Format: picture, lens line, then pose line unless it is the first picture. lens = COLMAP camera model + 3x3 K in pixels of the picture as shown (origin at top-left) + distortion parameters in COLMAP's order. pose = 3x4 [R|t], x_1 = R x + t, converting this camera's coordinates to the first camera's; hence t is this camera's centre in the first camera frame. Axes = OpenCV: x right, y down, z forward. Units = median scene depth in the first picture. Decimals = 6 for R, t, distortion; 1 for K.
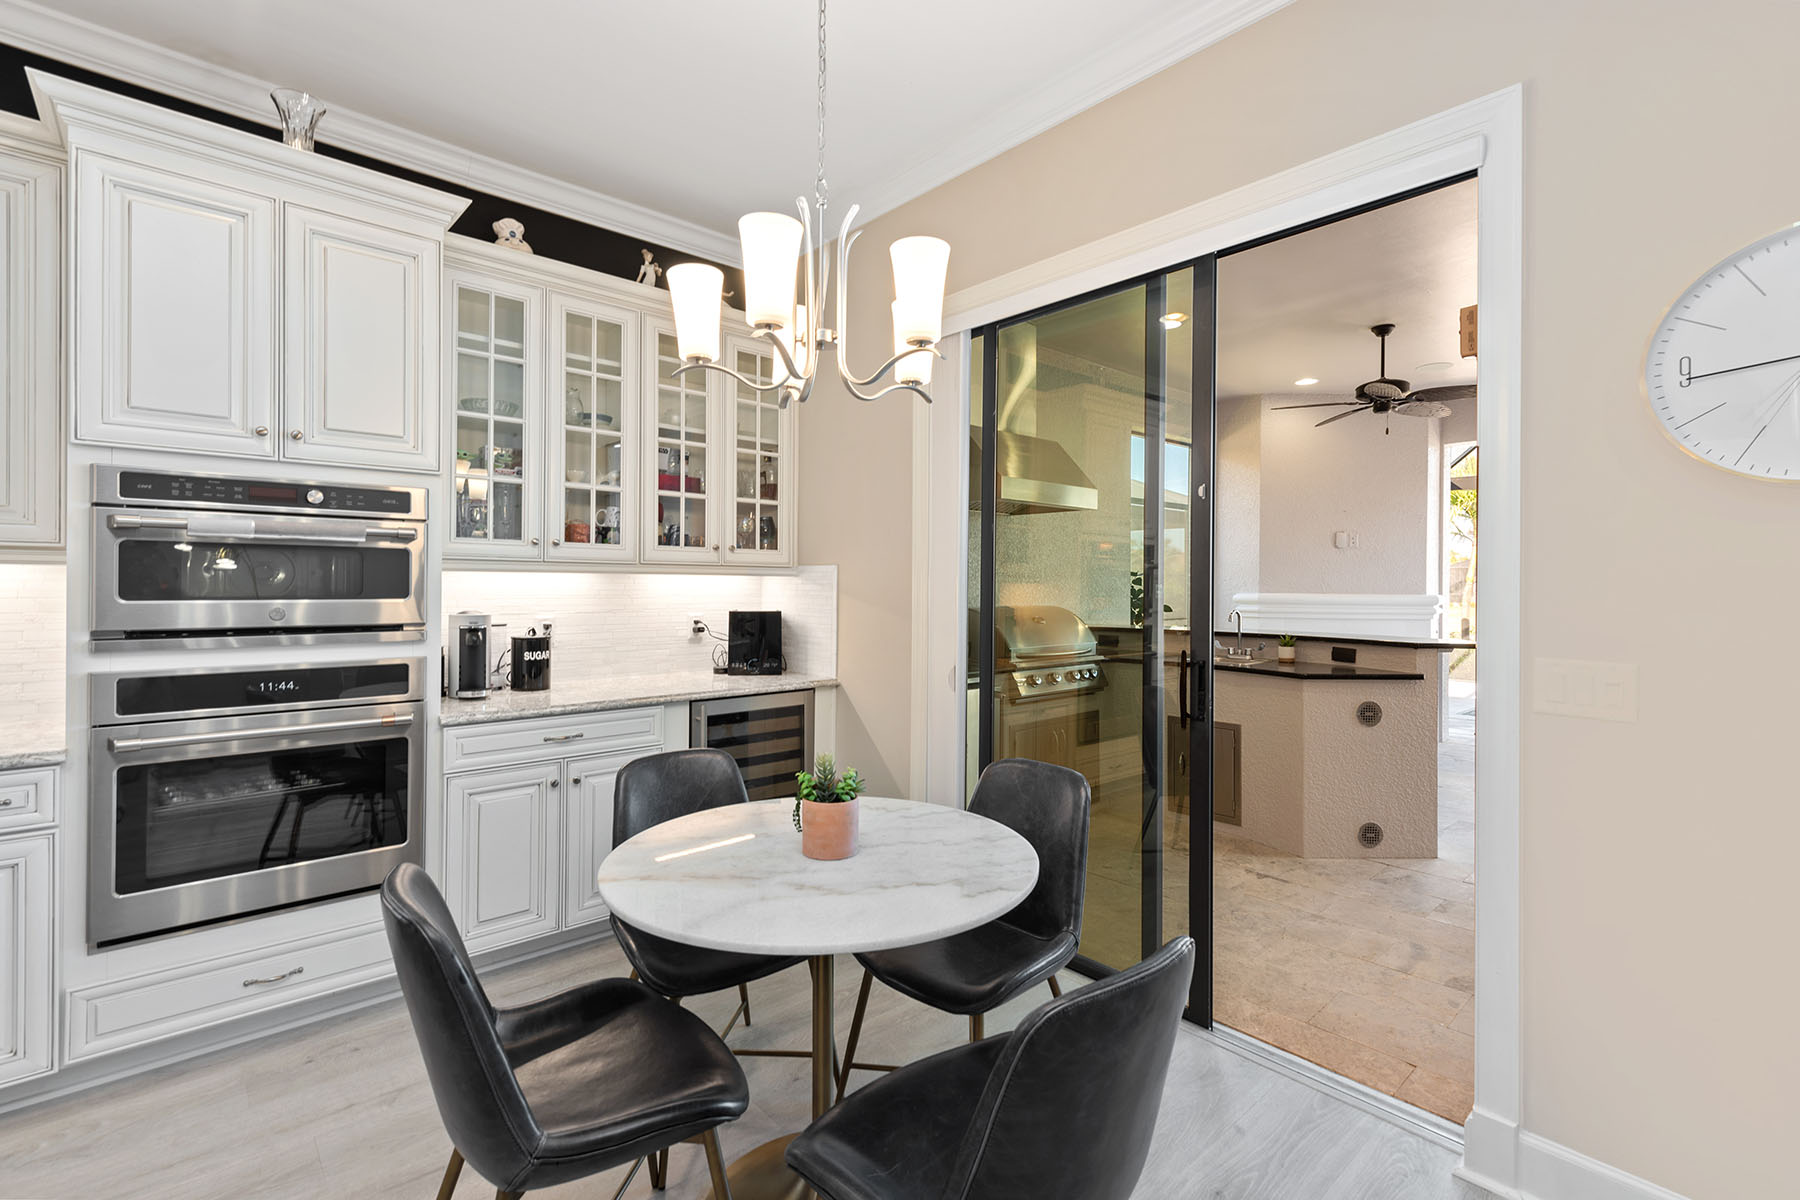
lens RADIAL K [[830.0, 0, 891.5], [0, 830.0, 585.1], [0, 0, 1]] dist [0.009948, -0.000349]
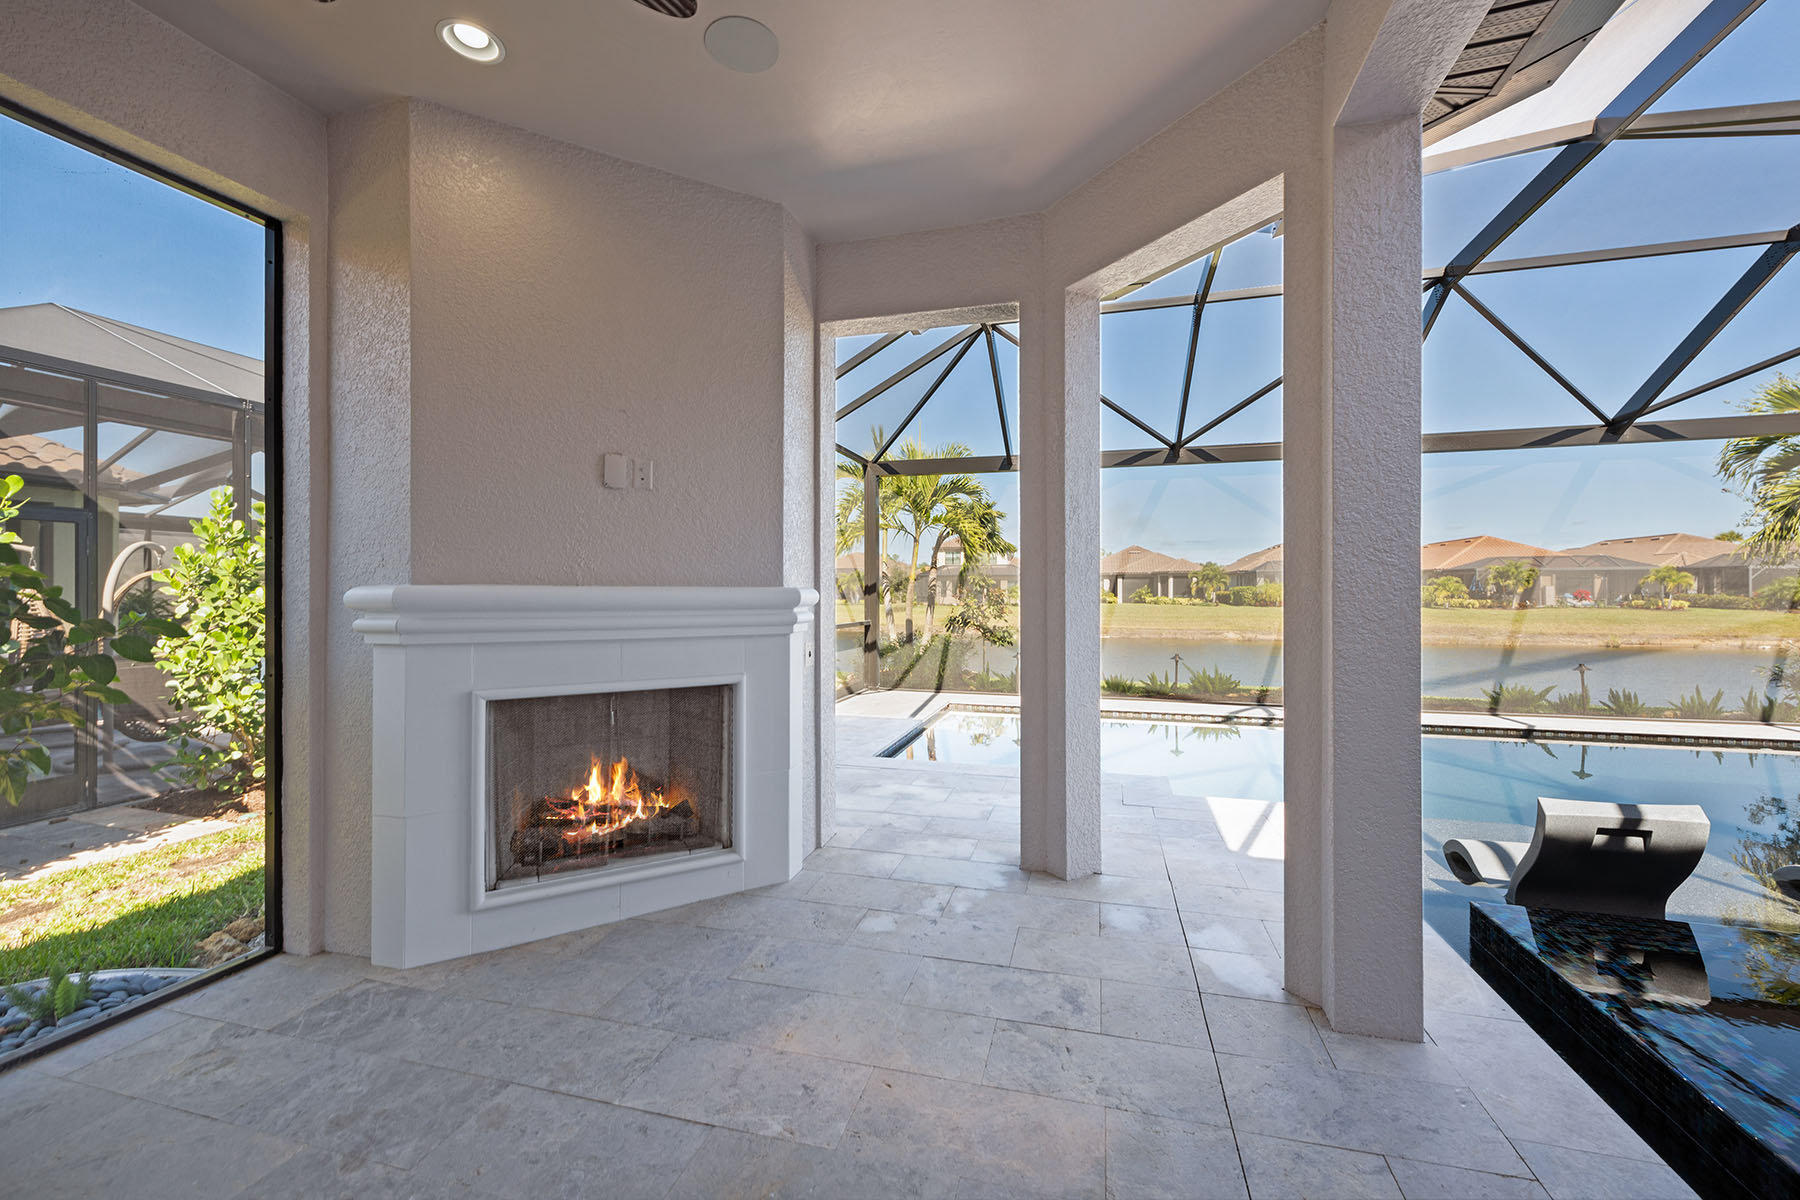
lens RADIAL K [[712.8, 0, 895.4], [0, 712.8, 594.1], [0, 0, 1]] dist [0.001053, -0.000241]
pose [[0.850249, -0.008156, 0.526317, 0.641616], [0.006611, 0.999967, 0.004815, 0.019347], [-0.526339, -0.000615, 0.850275, 0.800568]]
